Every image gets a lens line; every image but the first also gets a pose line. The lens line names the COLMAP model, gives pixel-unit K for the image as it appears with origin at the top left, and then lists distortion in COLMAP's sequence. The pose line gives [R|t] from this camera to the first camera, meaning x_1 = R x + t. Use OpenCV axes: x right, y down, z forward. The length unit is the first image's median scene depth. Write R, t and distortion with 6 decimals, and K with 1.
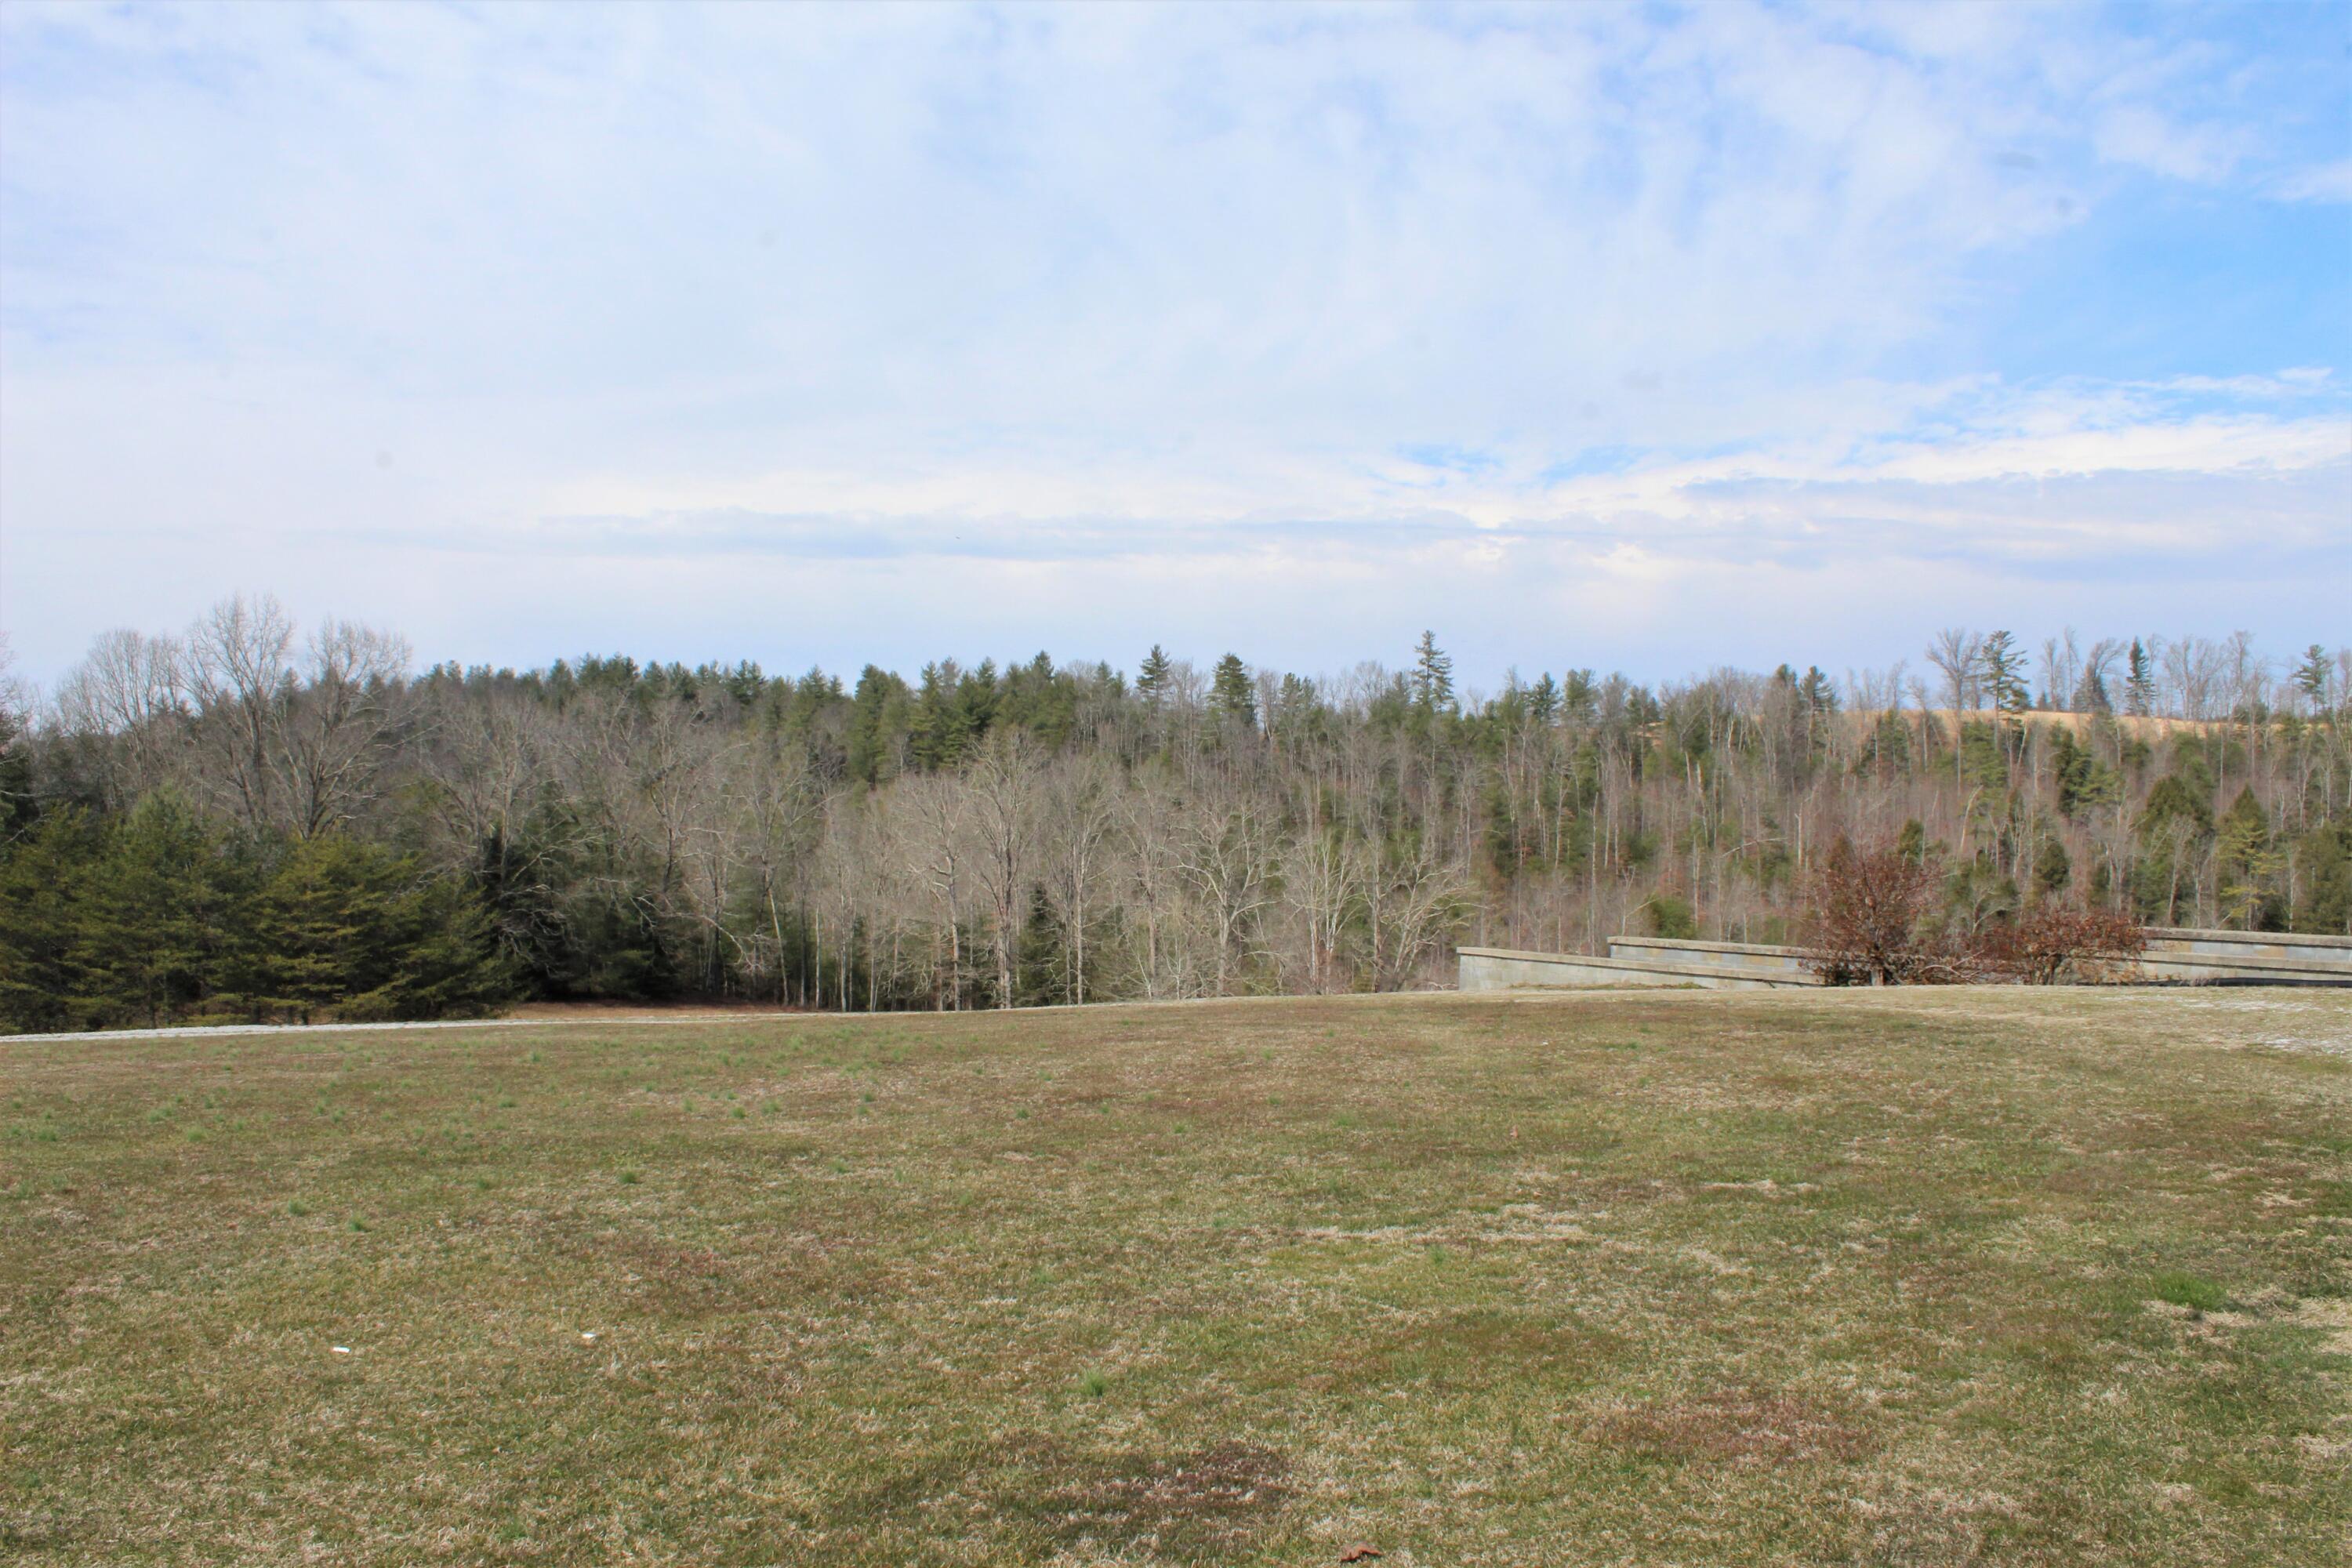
lens RADIAL K [[2431.2, 0, 1176.0], [0, 2431.2, 784.0], [0, 0, 1]] dist [-0.172380, 0.007447]
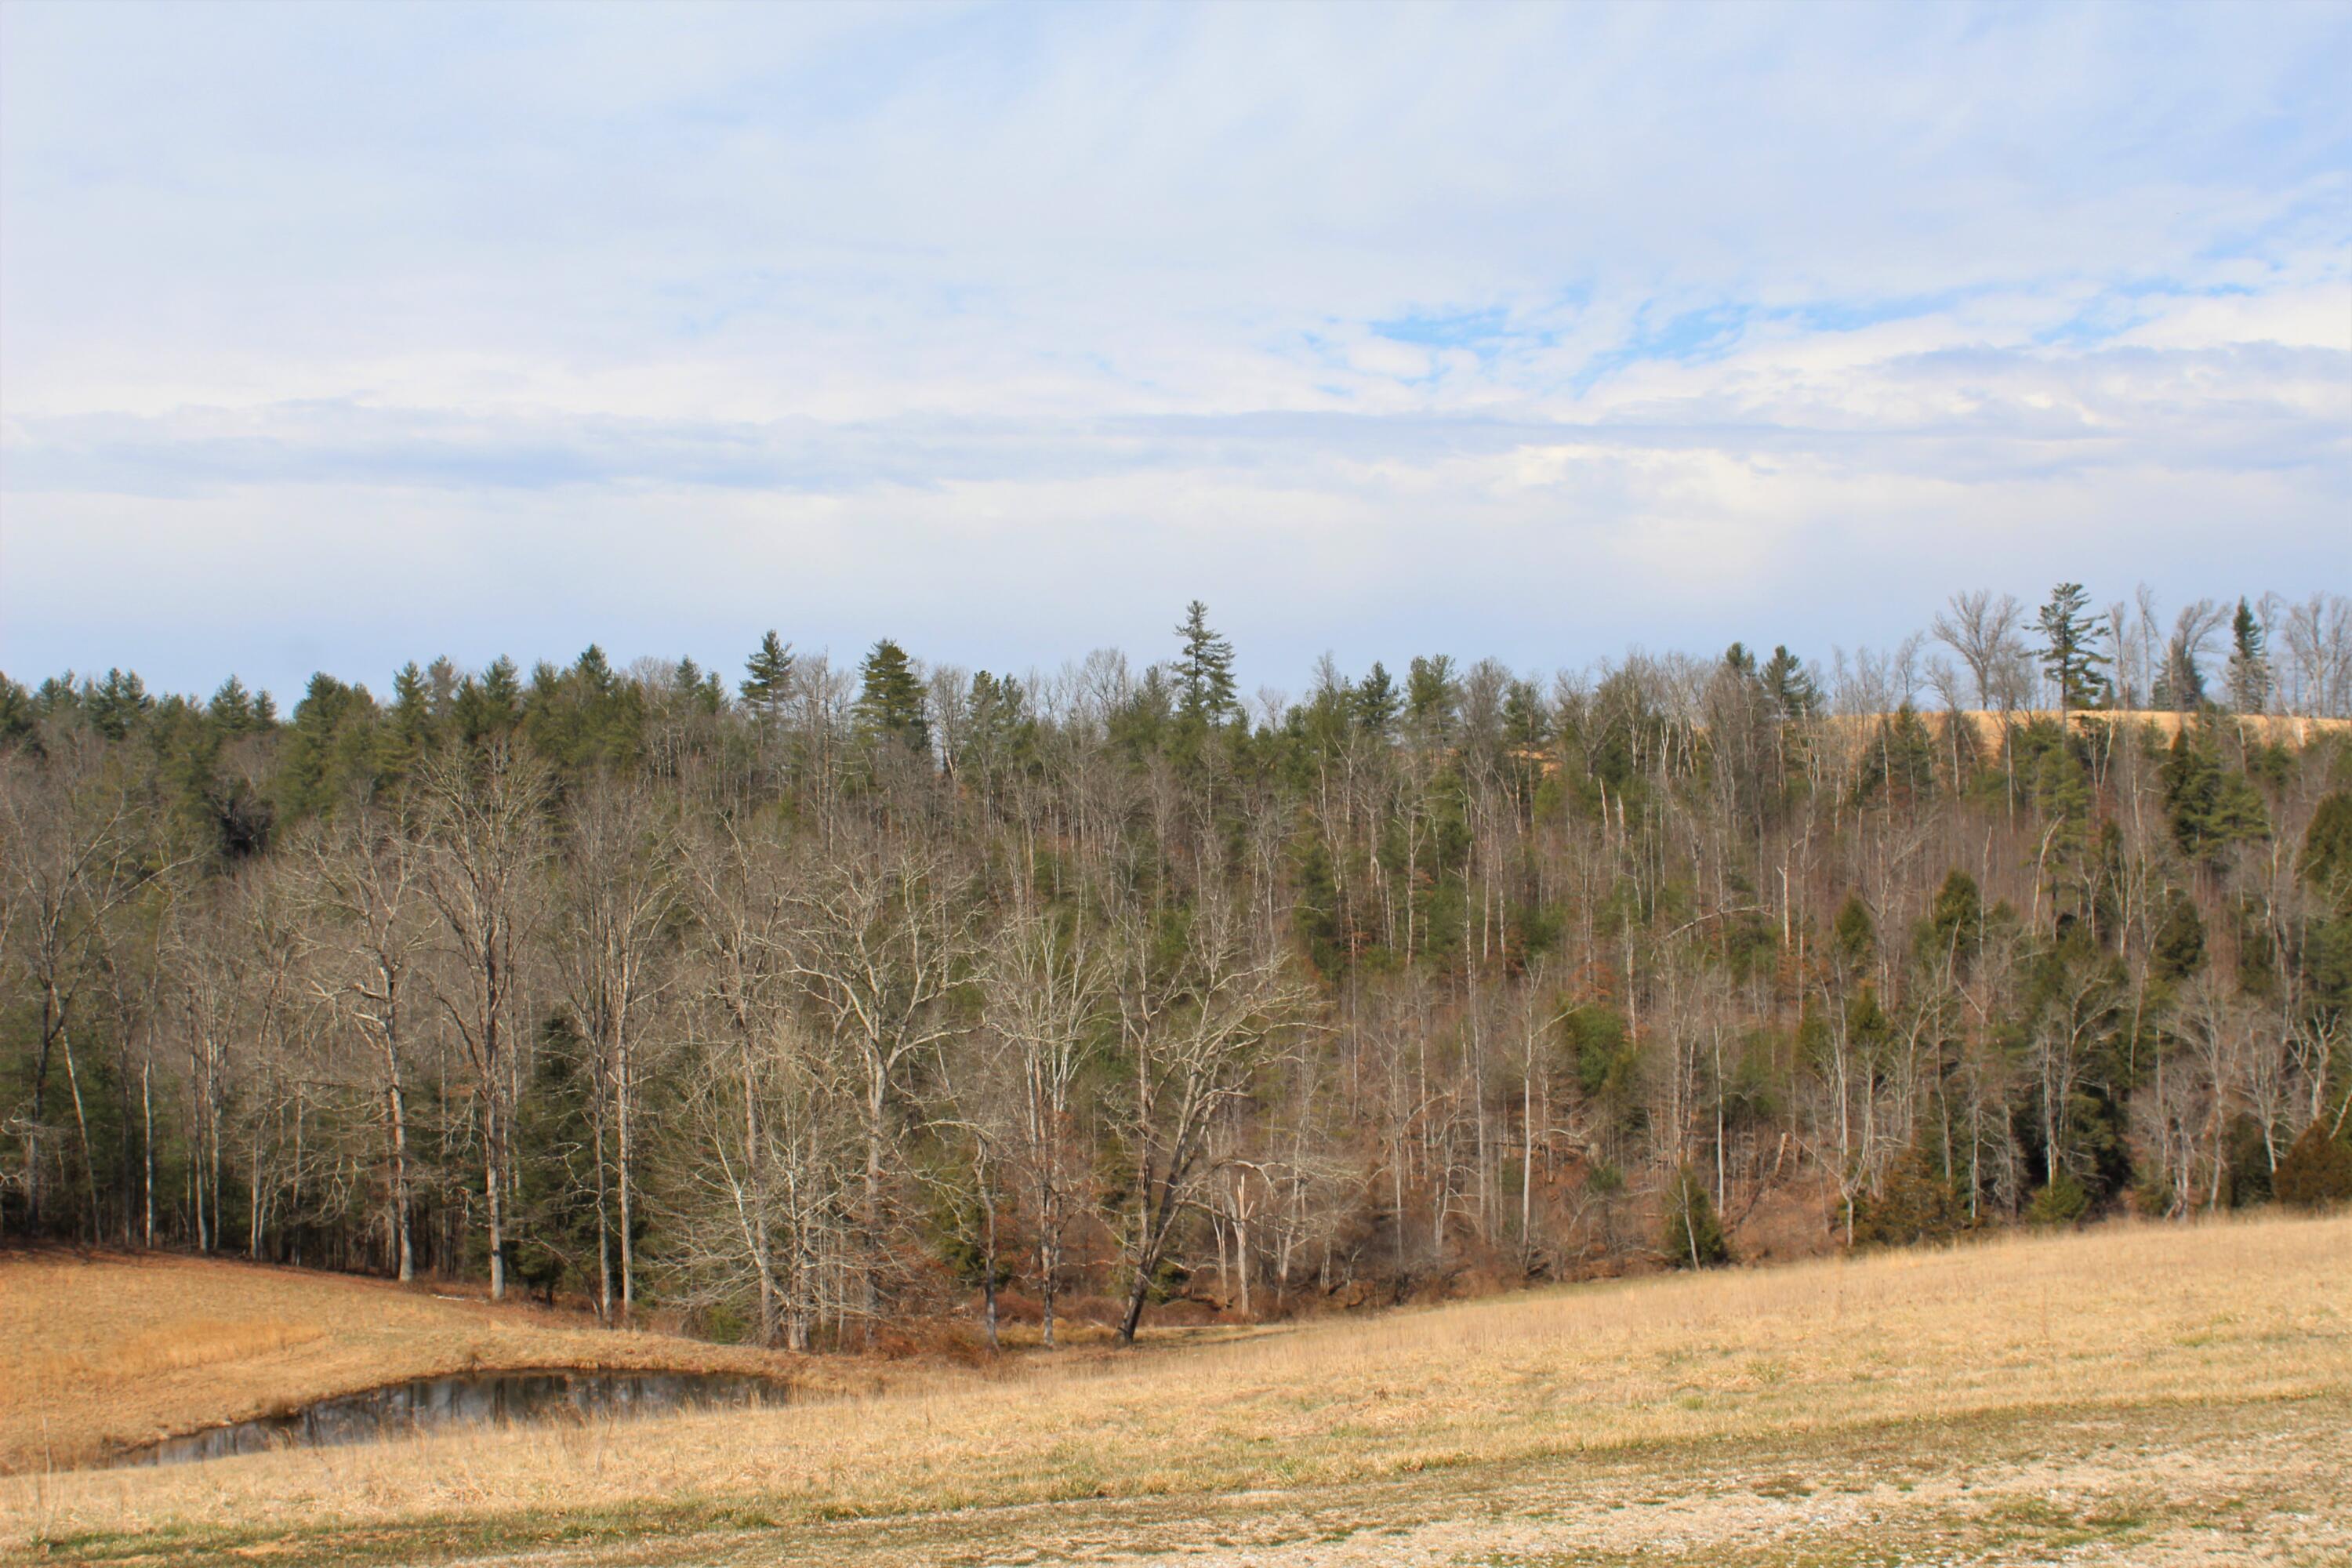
lens RADIAL K [[2362.4, 0, 1176.0], [0, 2362.4, 784.0], [0, 0, 1]] dist [-0.066922, -0.021468]
pose [[0.991054, -0.018587, 0.132163, 0.015040], [0.025708, 0.998296, -0.052380, 0.018292], [-0.130964, 0.055309, 0.989843, 0.384830]]
